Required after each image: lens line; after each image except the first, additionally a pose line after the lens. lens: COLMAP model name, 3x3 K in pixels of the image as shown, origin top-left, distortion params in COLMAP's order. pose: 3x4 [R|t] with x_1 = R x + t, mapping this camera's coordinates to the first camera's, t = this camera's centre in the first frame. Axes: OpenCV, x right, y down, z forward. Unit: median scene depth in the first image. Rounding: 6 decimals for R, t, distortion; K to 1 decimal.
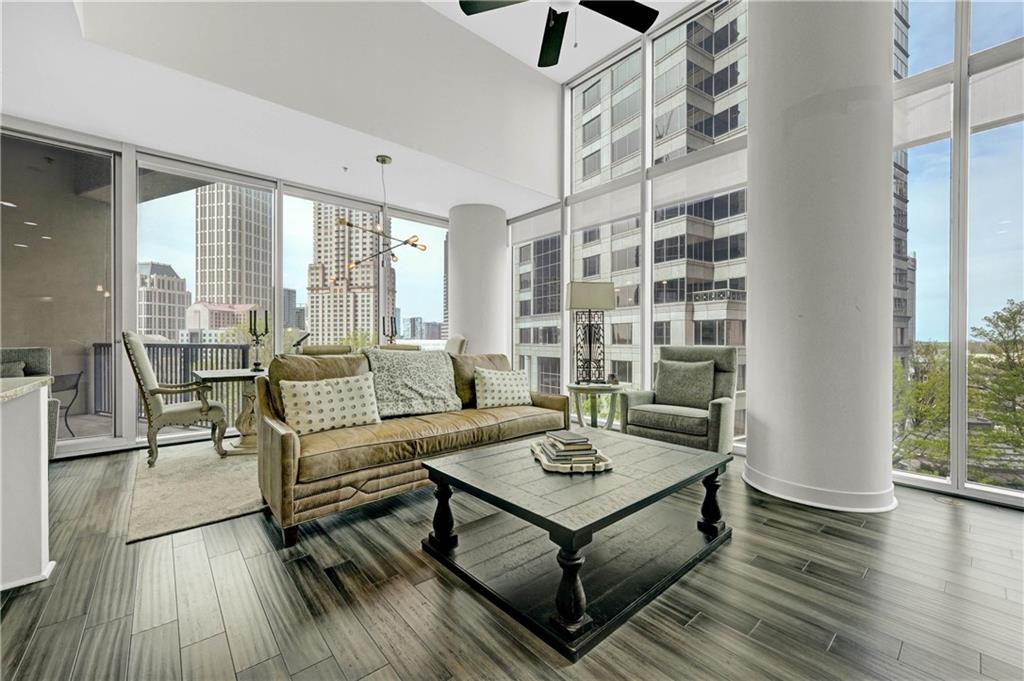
lens RADIAL K [[412.0, 0, 511.9], [0, 412.0, 340.1], [0, 0, 1]] dist [-0.007391, 0.002177]
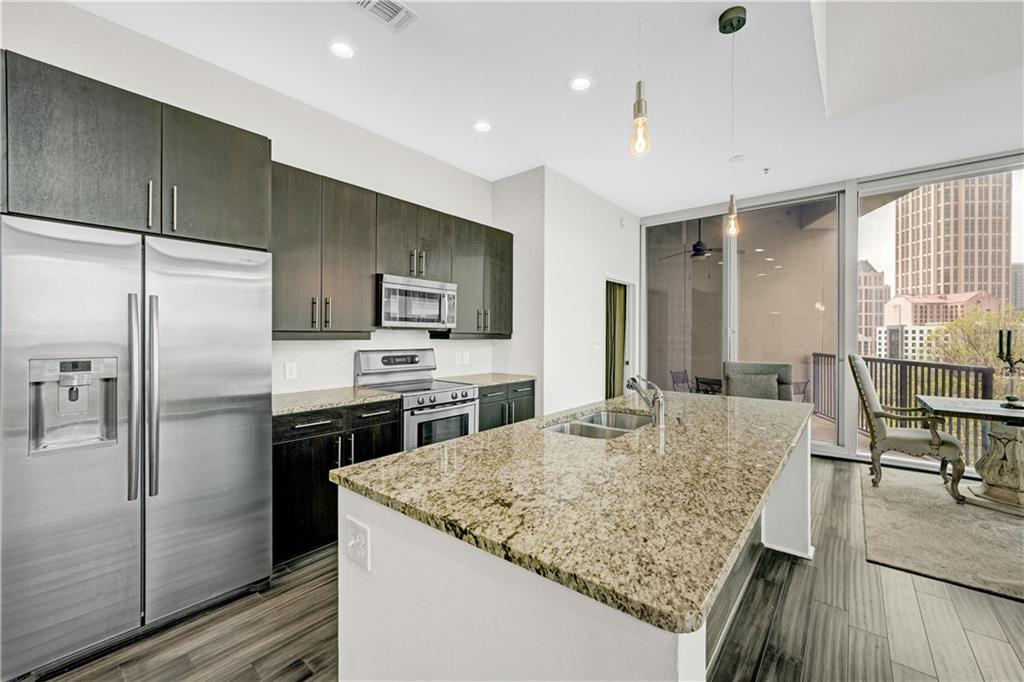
lens RADIAL K [[412.8, 0, 506.2], [0, 412.8, 336.9], [0, 0, 1]] dist [-0.001222, 0.001318]
pose [[0.157722, 0.002261, -0.987481, 0.003868], [-0.003496, 0.999992, 0.001731, -0.035087], [0.987477, 0.003179, 0.157728, -0.047577]]
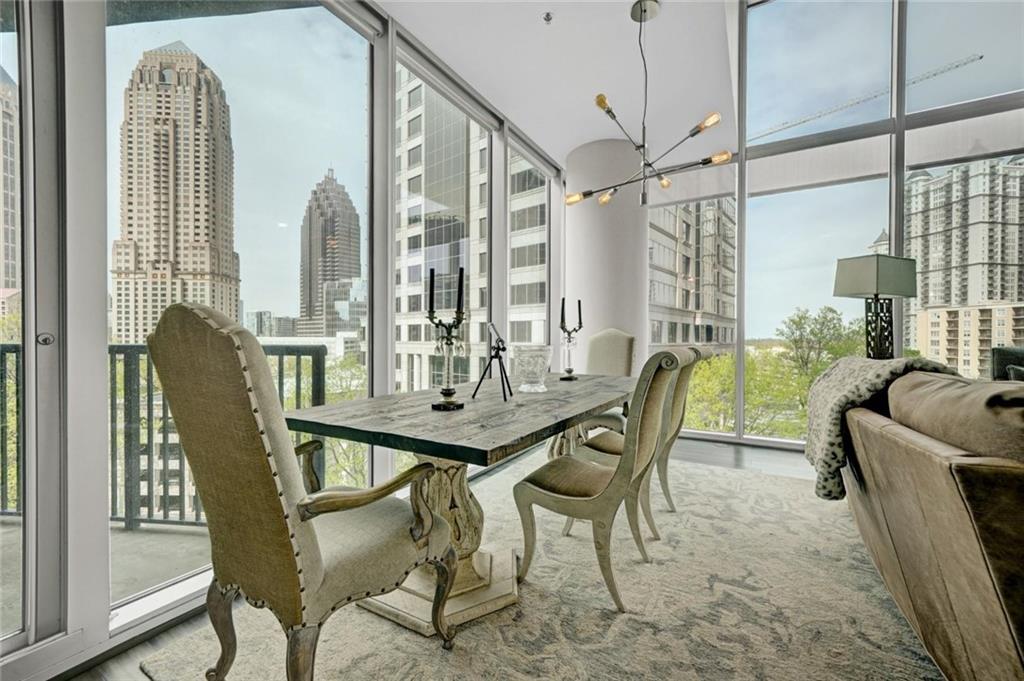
lens RADIAL K [[412.0, 0, 517.1], [0, 412.0, 345.6], [0, 0, 1]] dist [-0.007391, 0.002177]
pose [[0.949183, -0.003339, 0.314708, -0.410465], [-0.002927, 0.999807, 0.019435, -0.001305], [-0.314712, -0.019369, 0.948990, 0.332925]]
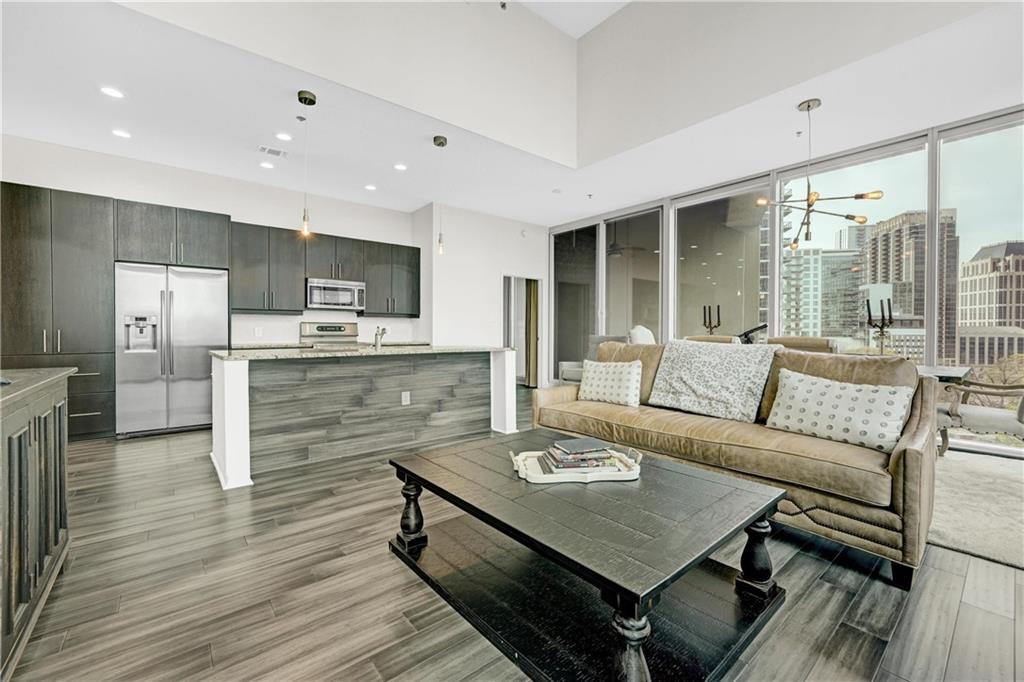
lens RADIAL K [[412.8, 0, 518.4], [0, 412.8, 332.7], [0, 0, 1]] dist [-0.001222, 0.001318]
pose [[-0.003736, 0.000078, -0.999993, 0.318172], [-0.000343, 1.000000, 0.000080, 0.001591], [0.999993, 0.000343, -0.003736, 0.285652]]
